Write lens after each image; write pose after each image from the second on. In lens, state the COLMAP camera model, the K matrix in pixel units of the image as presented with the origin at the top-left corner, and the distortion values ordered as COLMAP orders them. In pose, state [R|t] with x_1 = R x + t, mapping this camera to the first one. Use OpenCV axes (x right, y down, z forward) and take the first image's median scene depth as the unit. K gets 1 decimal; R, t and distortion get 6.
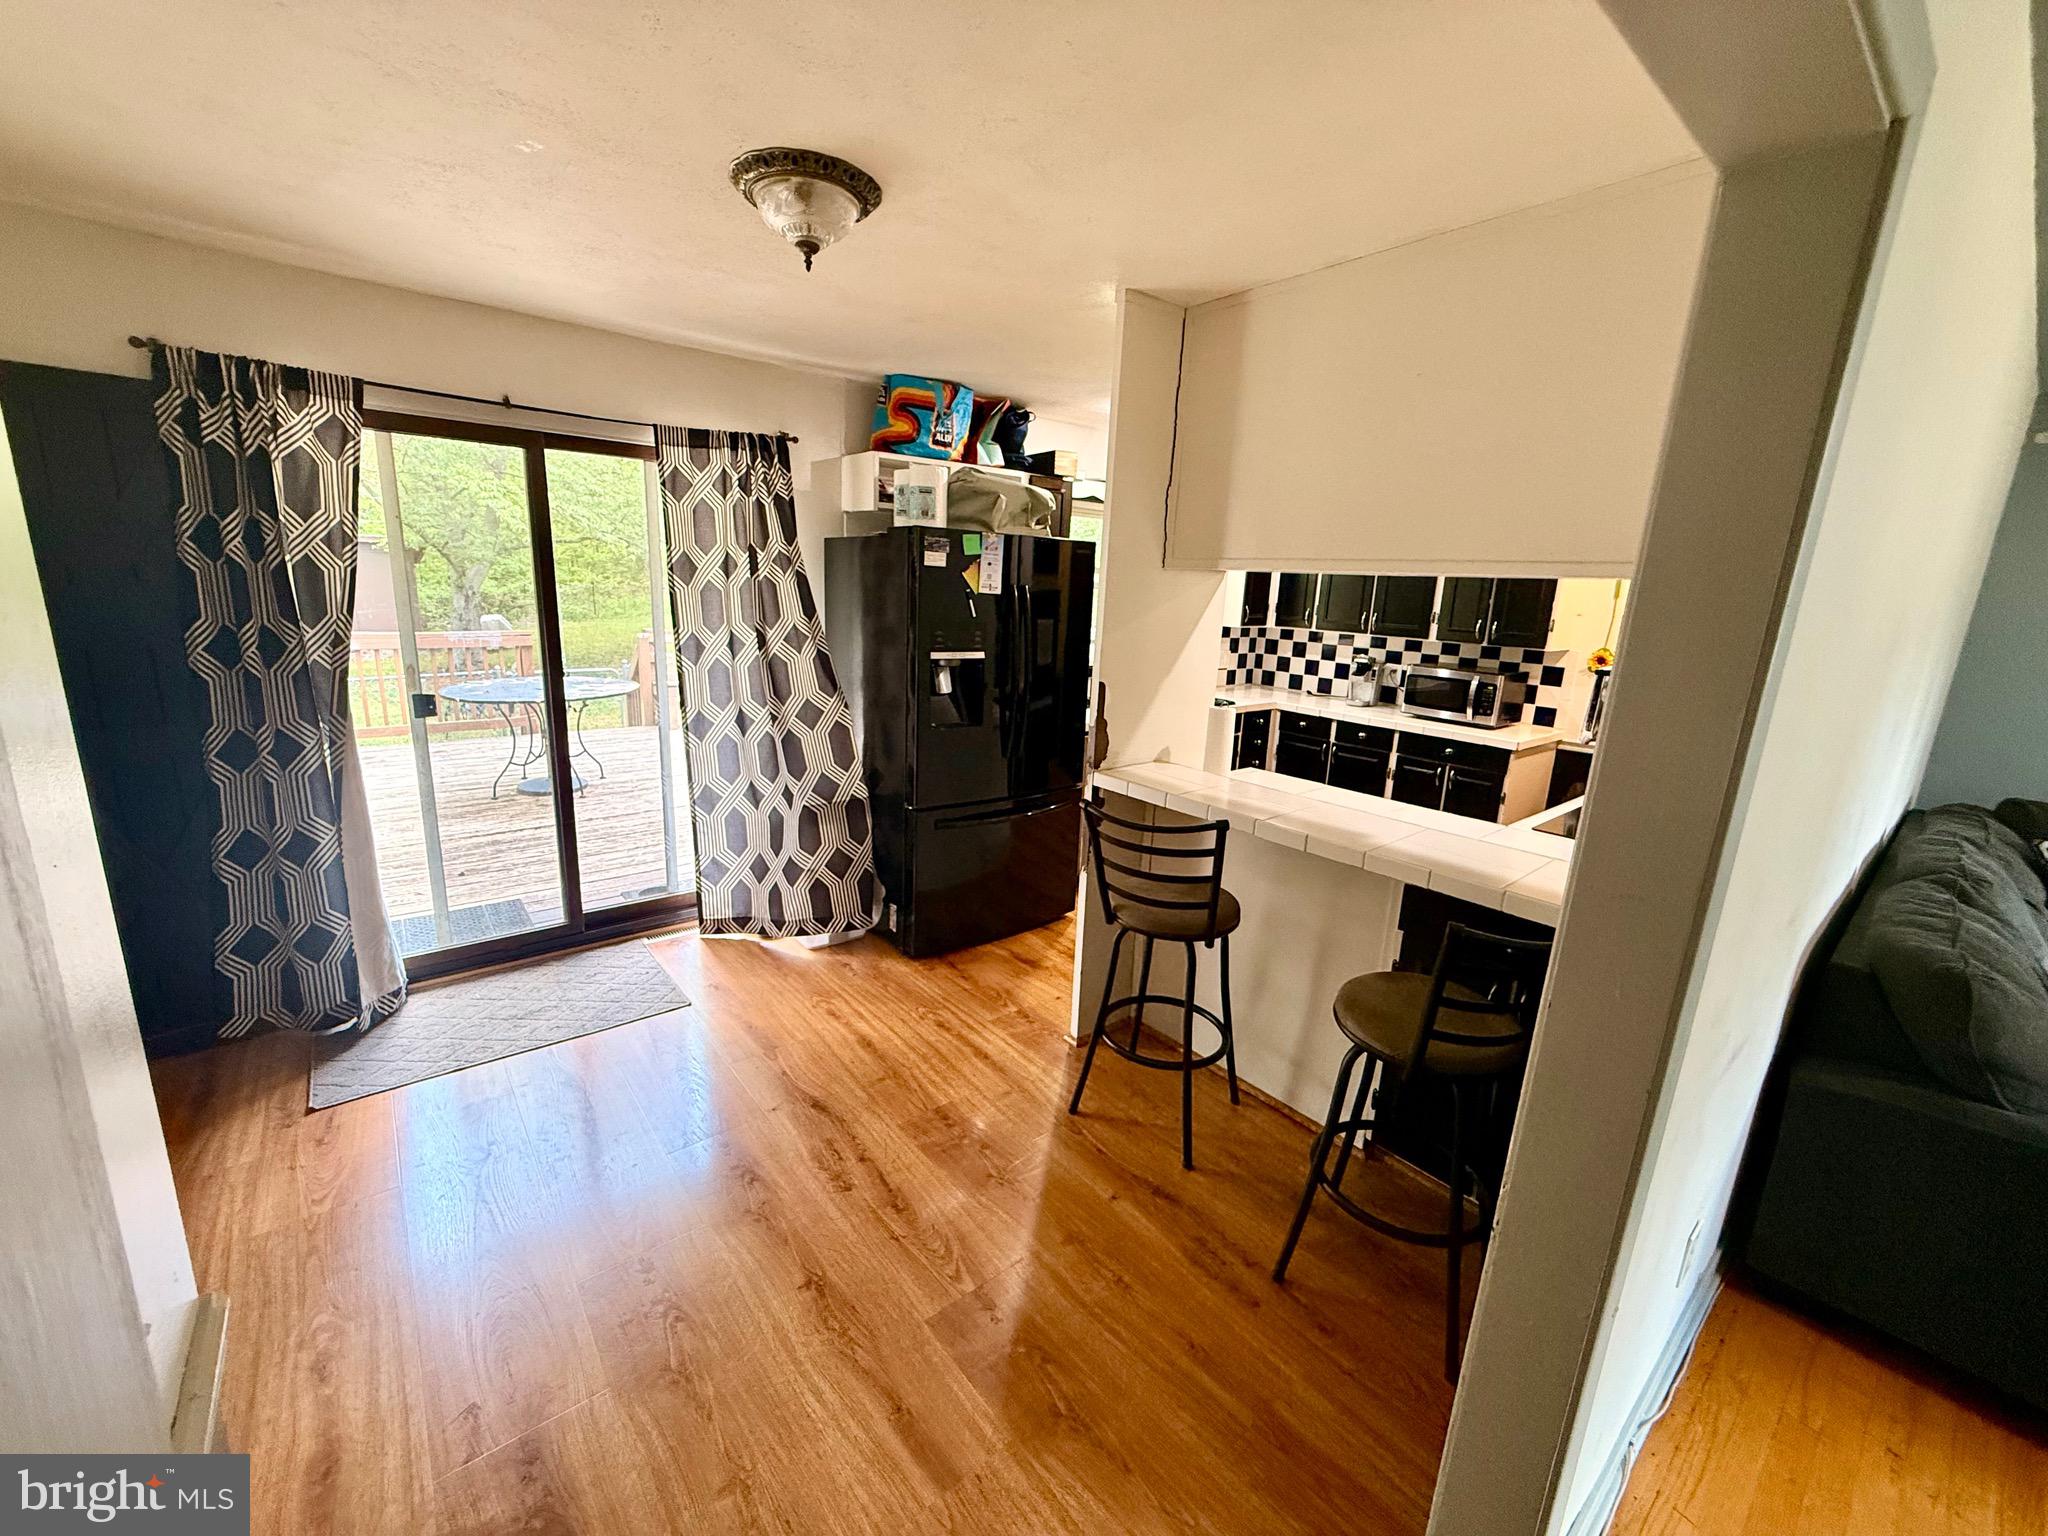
lens RADIAL K [[818.1, 0, 1019.1], [0, 818.1, 764.2], [0, 0, 1]] dist [-0.000888, 0.000270]
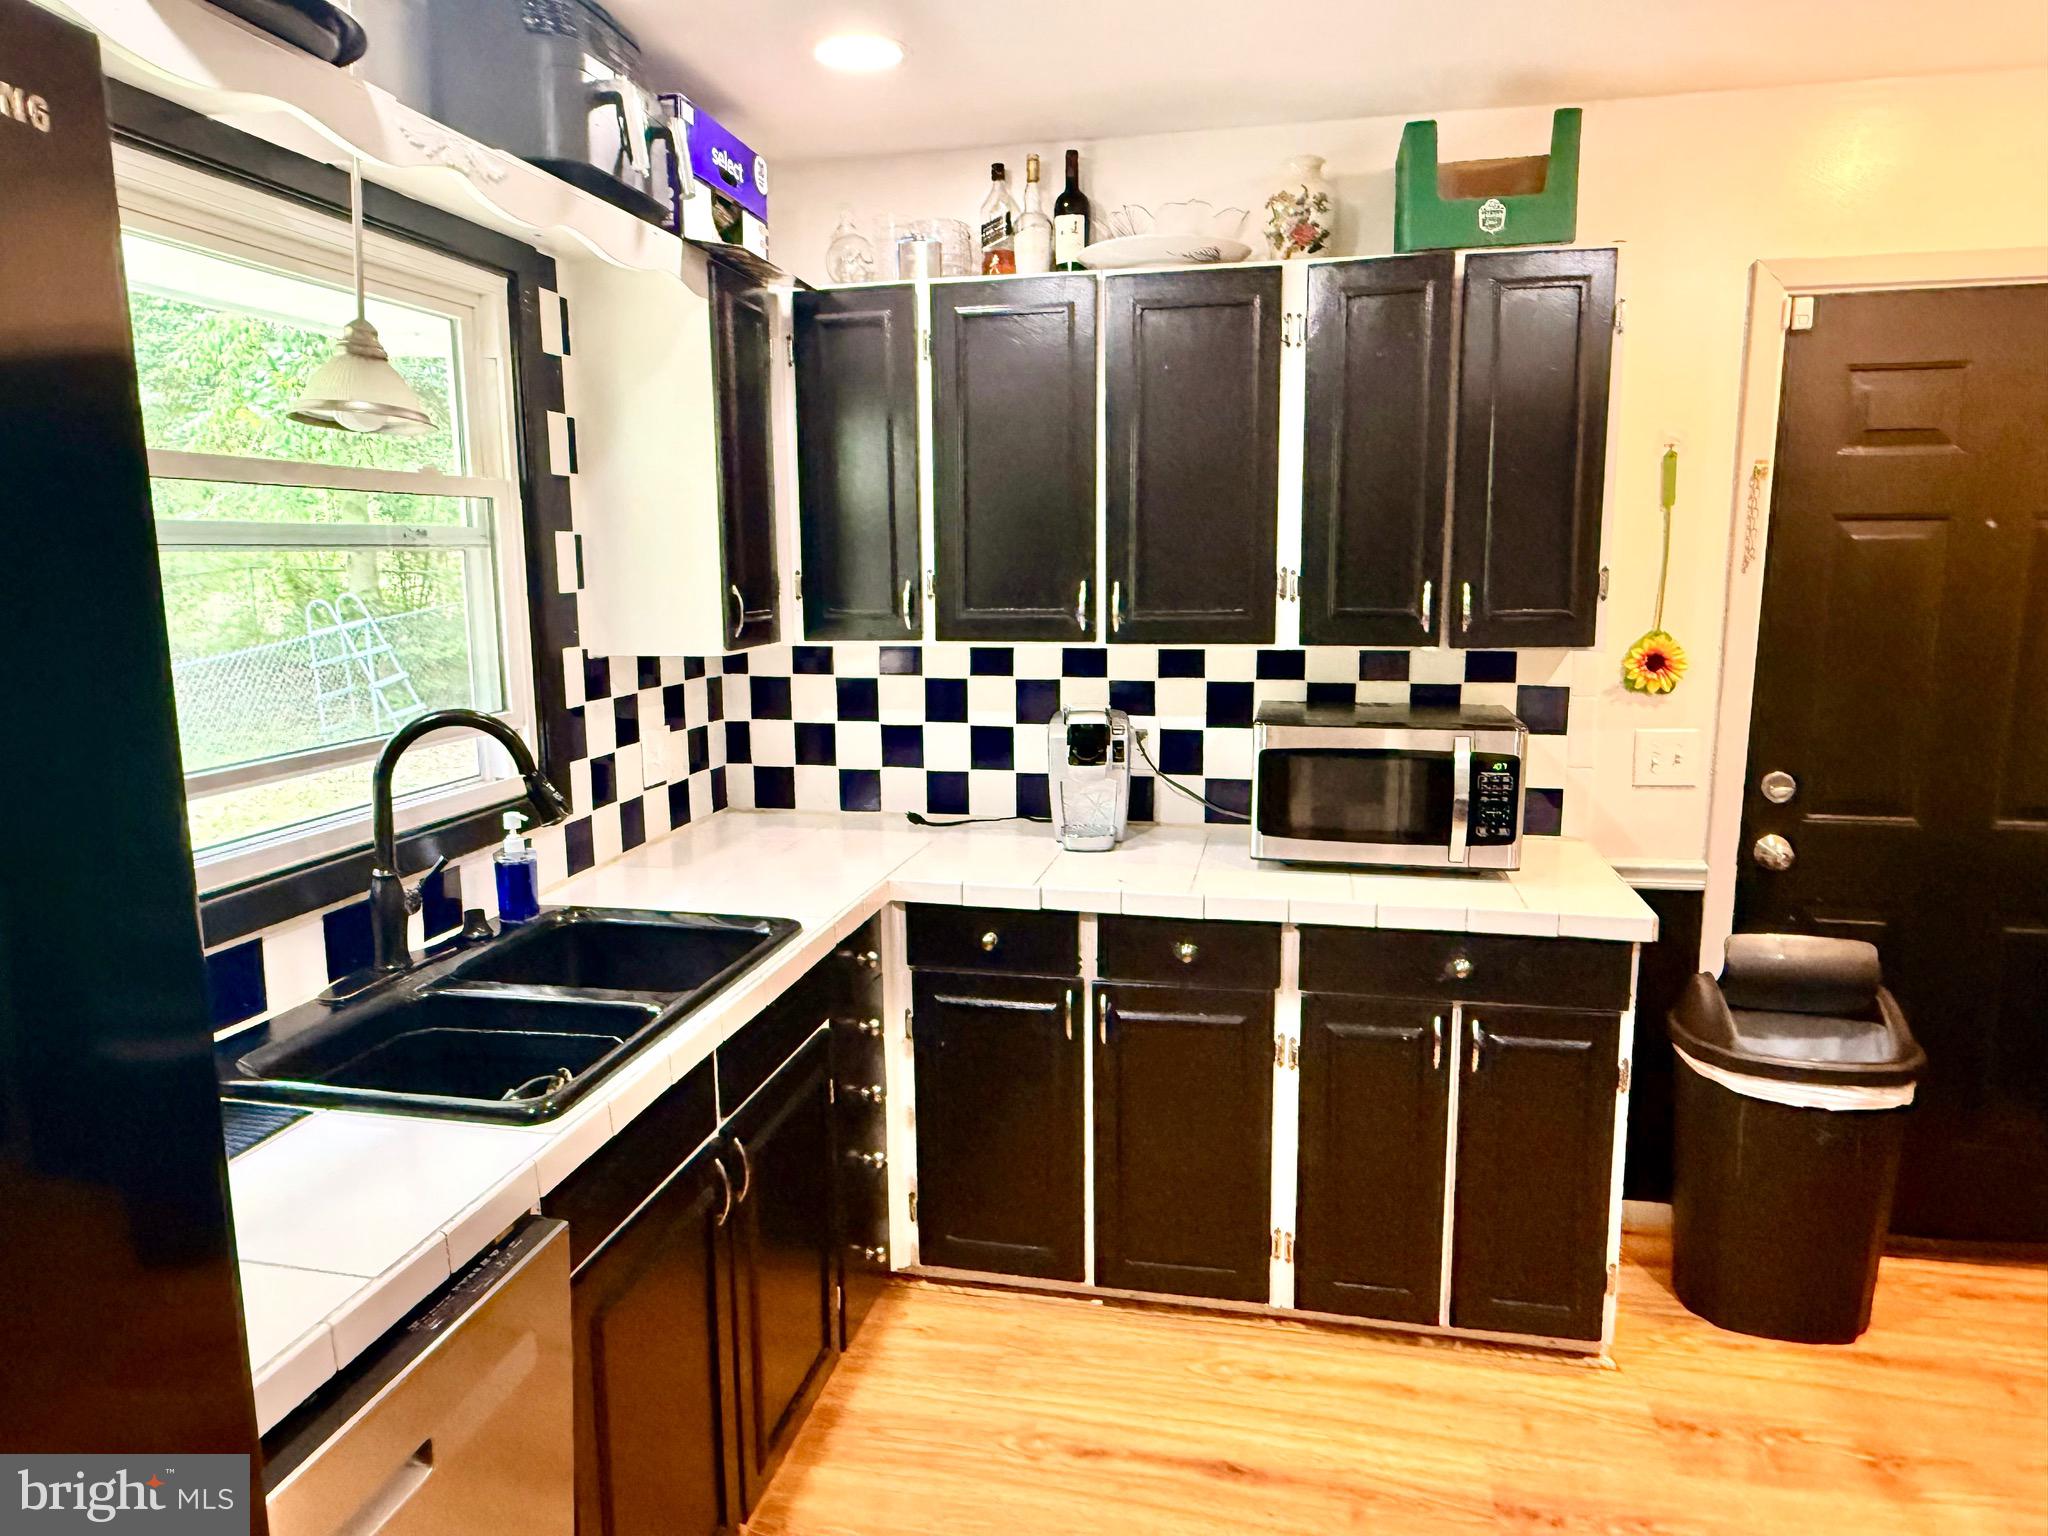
lens RADIAL K [[1311.5, 0, 1010.2], [0, 1311.5, 771.1], [0, 0, 1]] dist [-0.000343, 0.002015]
pose [[0.781535, -0.148131, 0.606020, 0.076612], [0.178791, 0.983837, 0.009909, -0.165861], [-0.597693, 0.100607, 0.795388, 0.826604]]
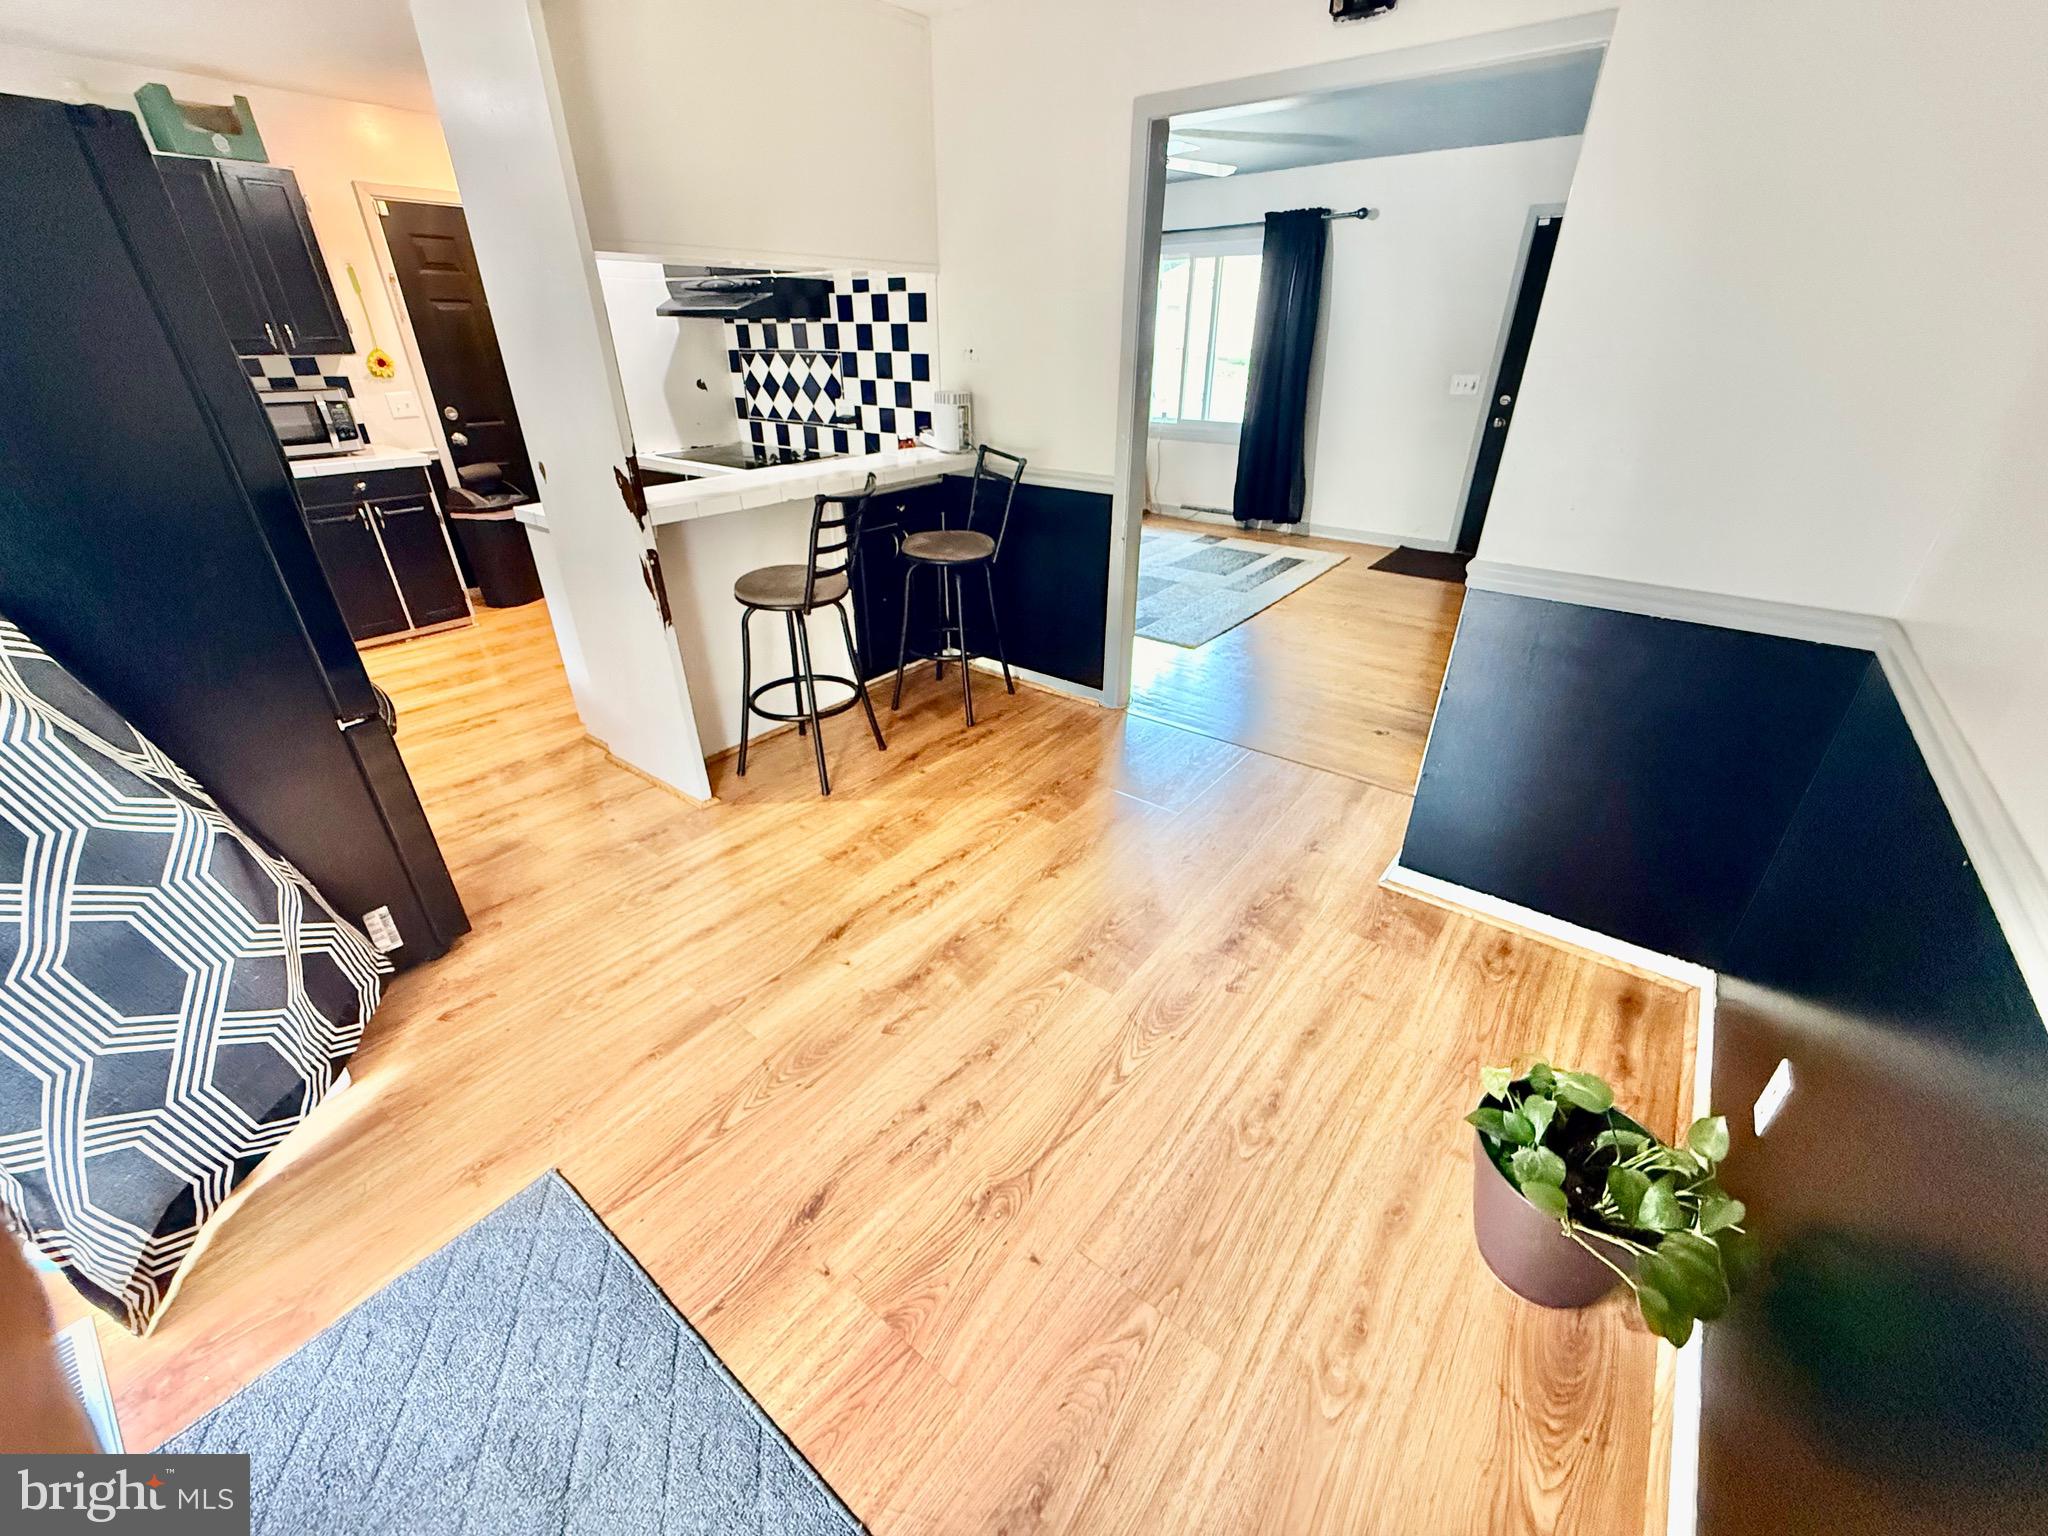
lens RADIAL K [[818.1, 0, 1020.6], [0, 818.1, 770.3], [0, 0, 1]] dist [-0.000888, 0.000270]
pose [[-0.225304, -0.497838, 0.837494, -0.671169], [0.208306, 0.815104, 0.540568, -0.118559], [-0.951760, 0.296247, -0.079944, 0.585460]]
